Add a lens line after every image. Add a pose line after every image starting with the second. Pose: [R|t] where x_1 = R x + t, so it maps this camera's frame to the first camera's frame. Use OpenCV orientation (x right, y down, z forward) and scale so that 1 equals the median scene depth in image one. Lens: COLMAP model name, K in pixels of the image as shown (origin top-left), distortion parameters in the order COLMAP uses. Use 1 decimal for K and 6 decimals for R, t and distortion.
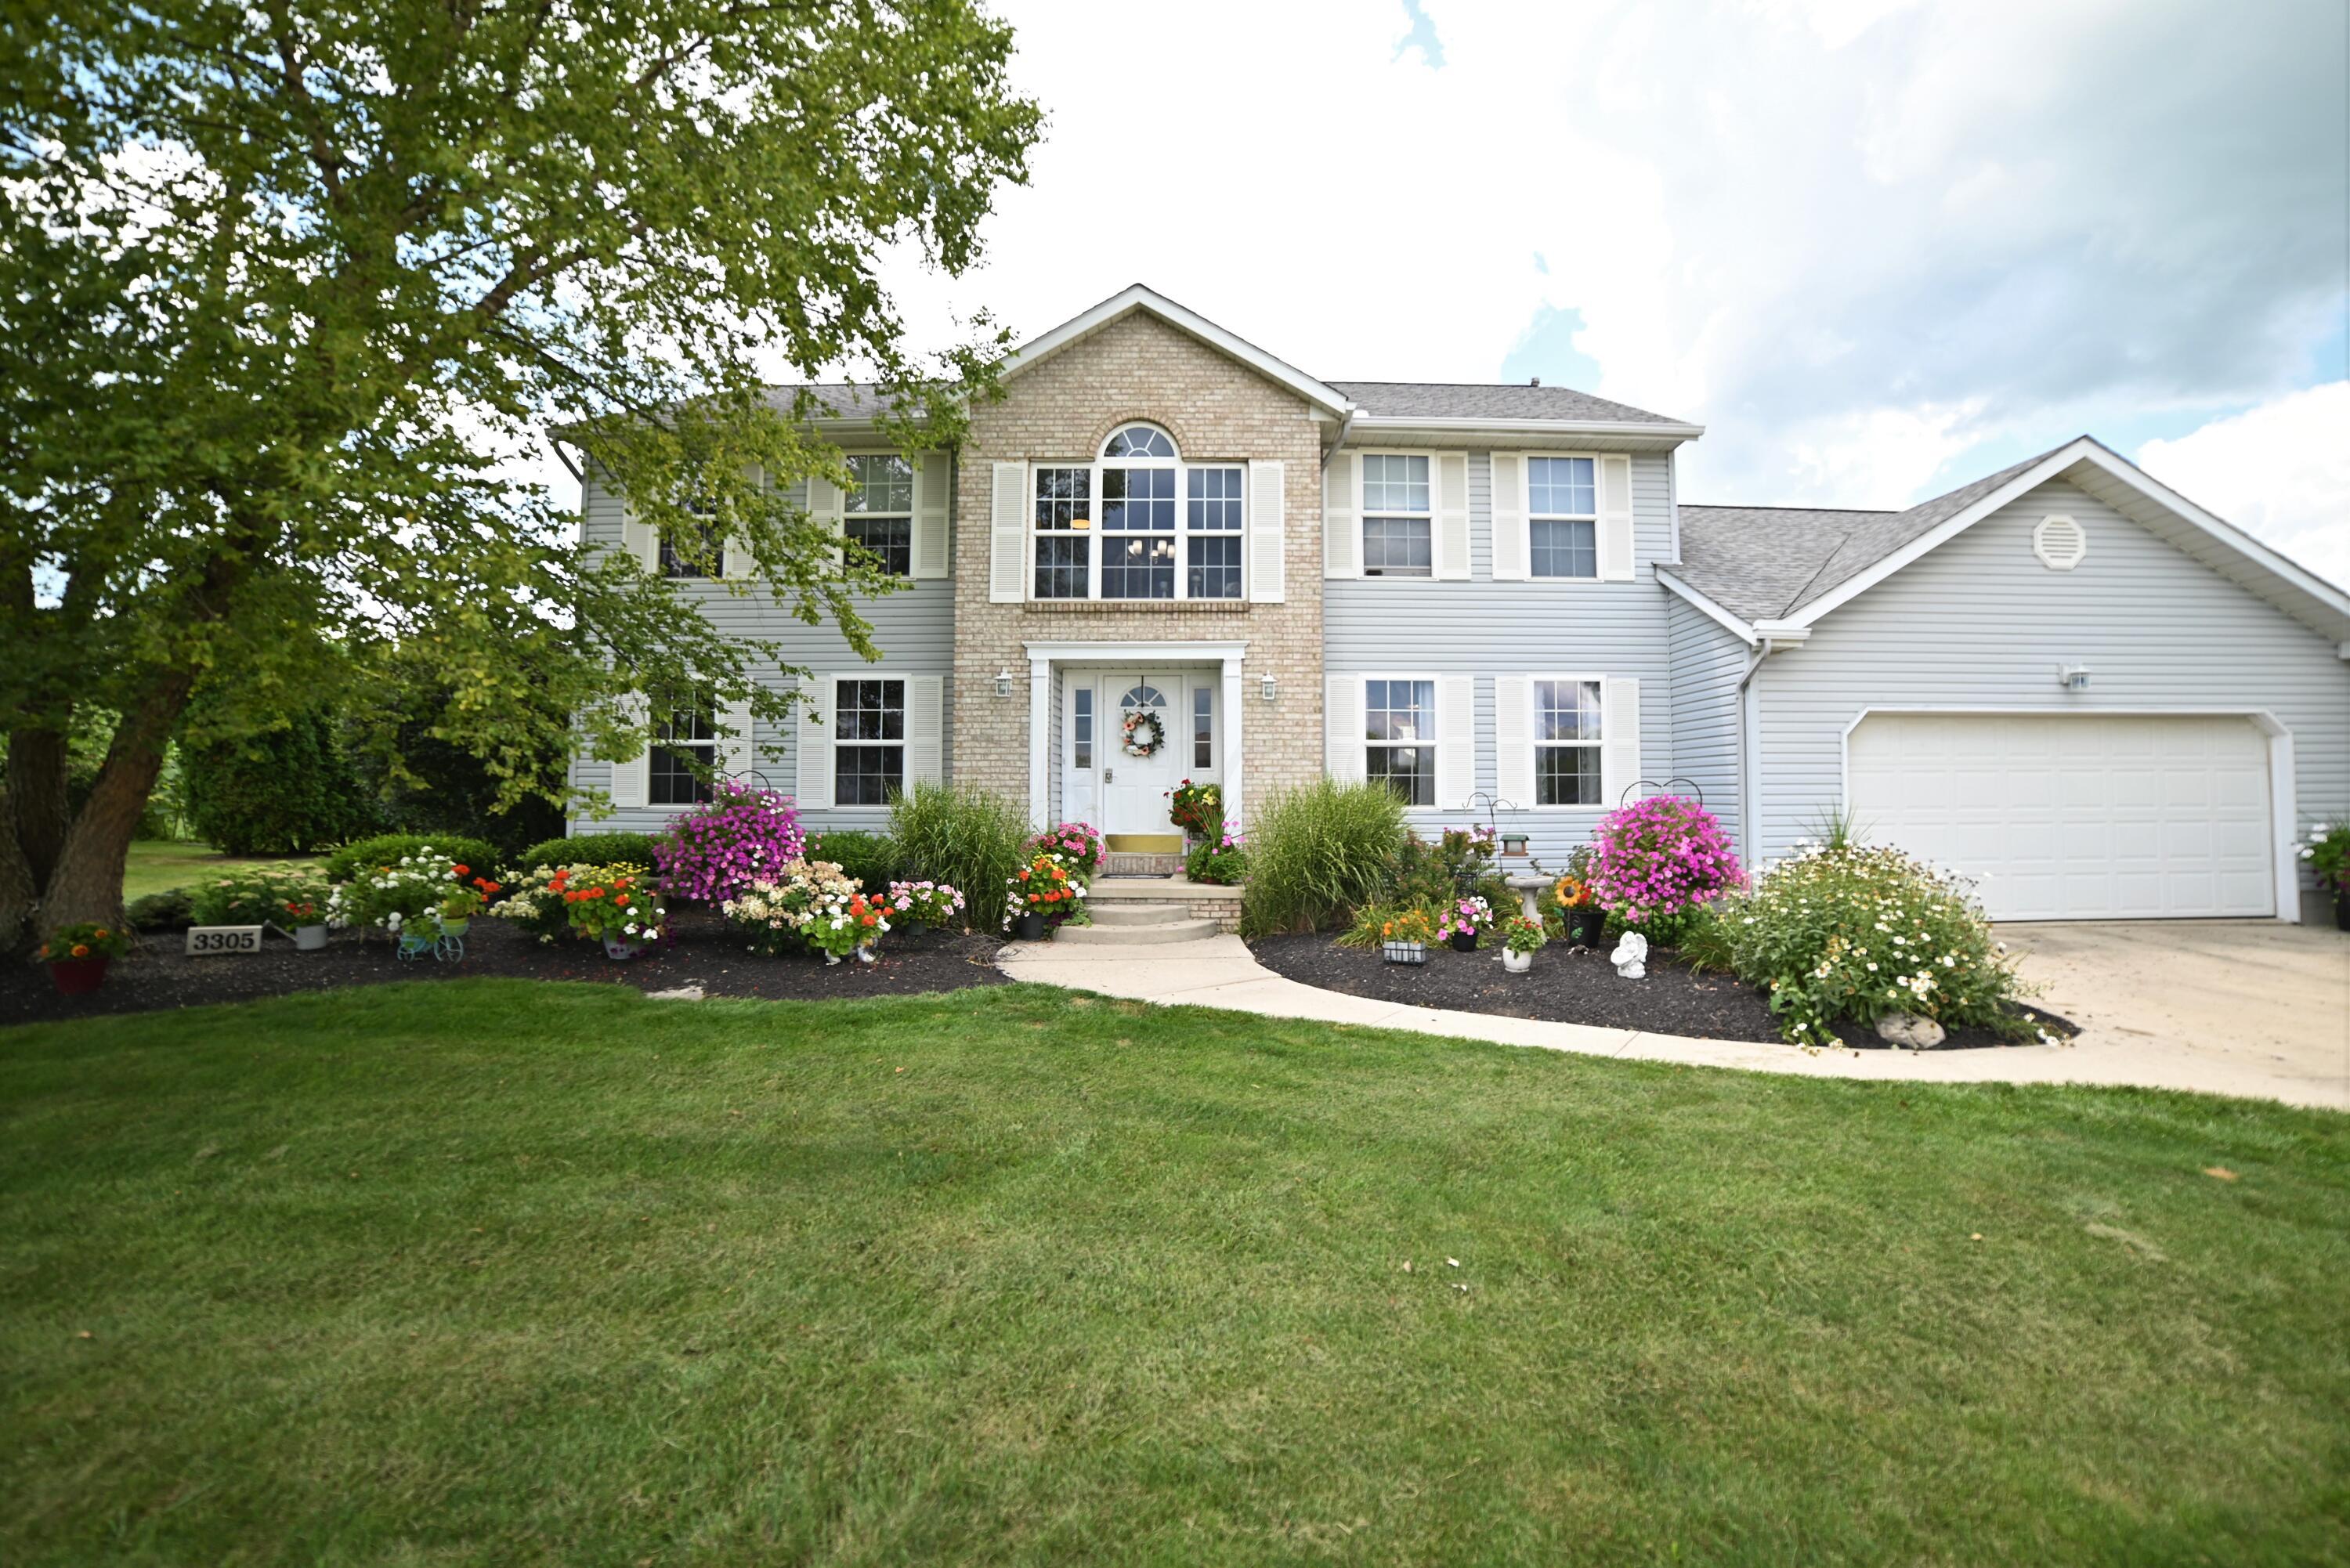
lens RADIAL K [[1025.2, 0, 1248.7], [0, 1025.2, 739.3], [0, 0, 1]] dist [-0.097980, 0.000121]
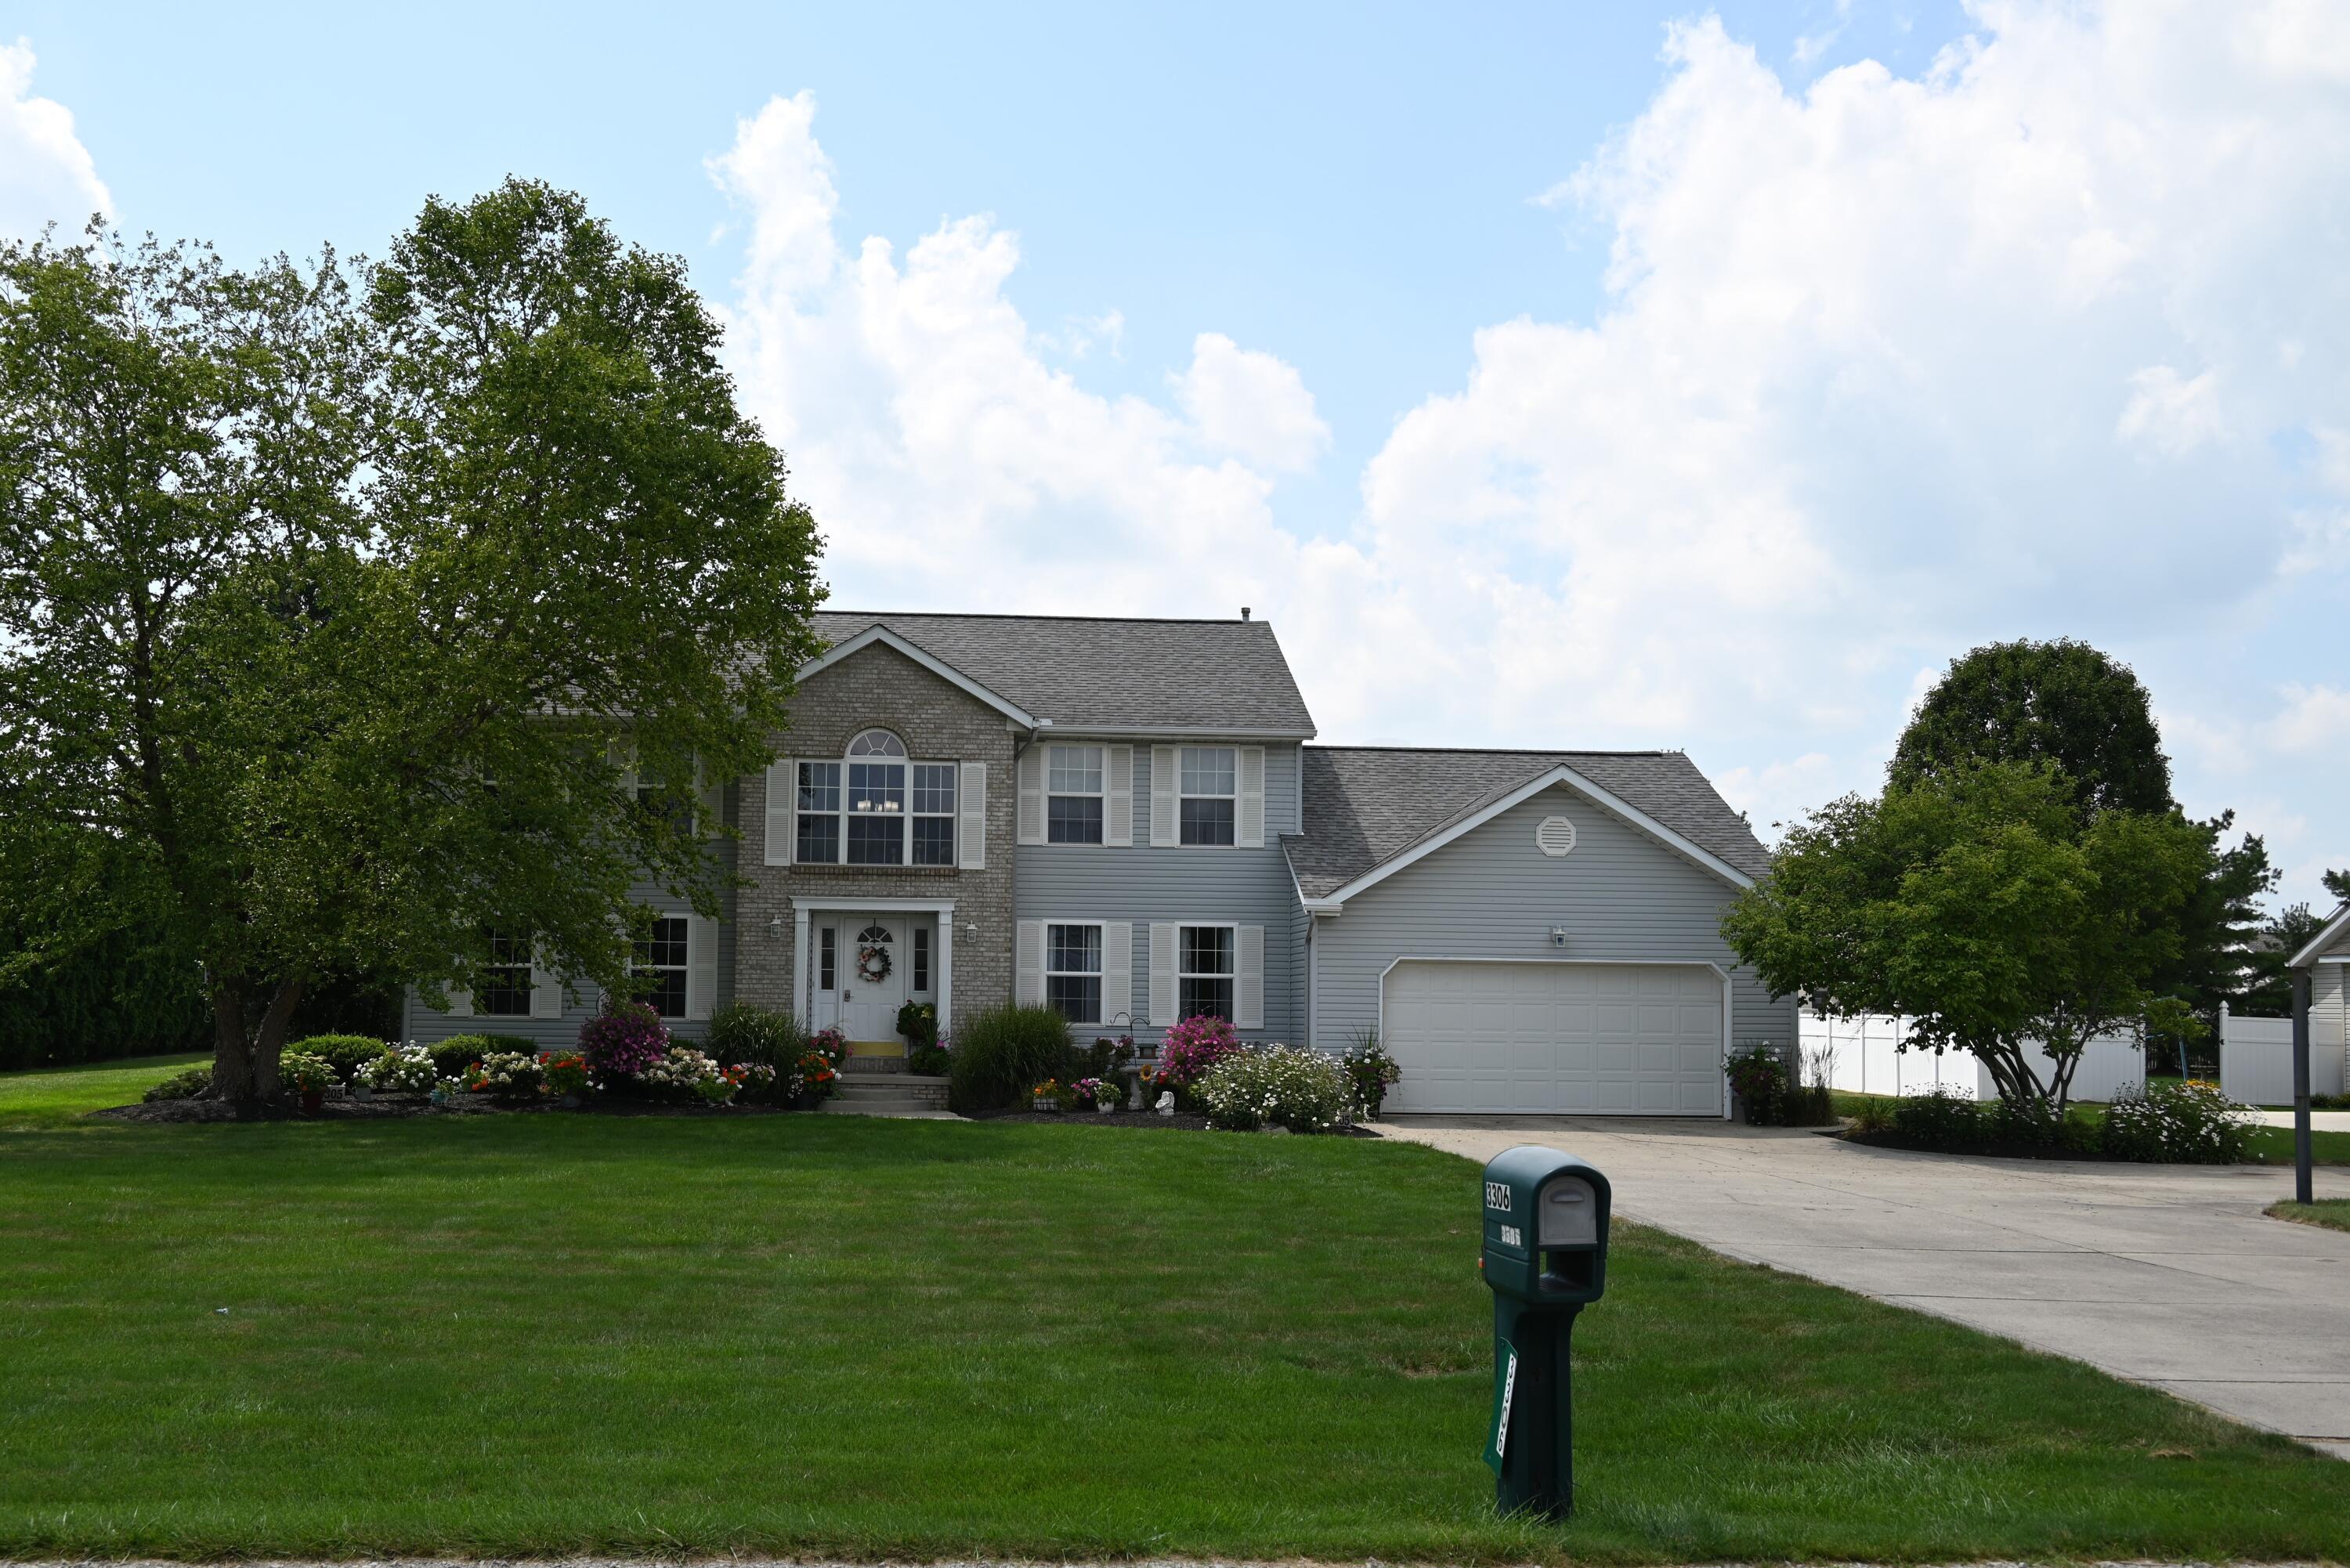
lens RADIAL K [[2272.7, 0, 1169.5], [0, 2272.7, 905.2], [0, 0, 1]] dist [-0.152553, 0.000689]
pose [[0.995640, 0.016567, 0.091797, 0.003774], [-0.016922, 0.999852, 0.003094, -0.099450], [-0.091732, -0.004634, 0.995773, -1.985528]]
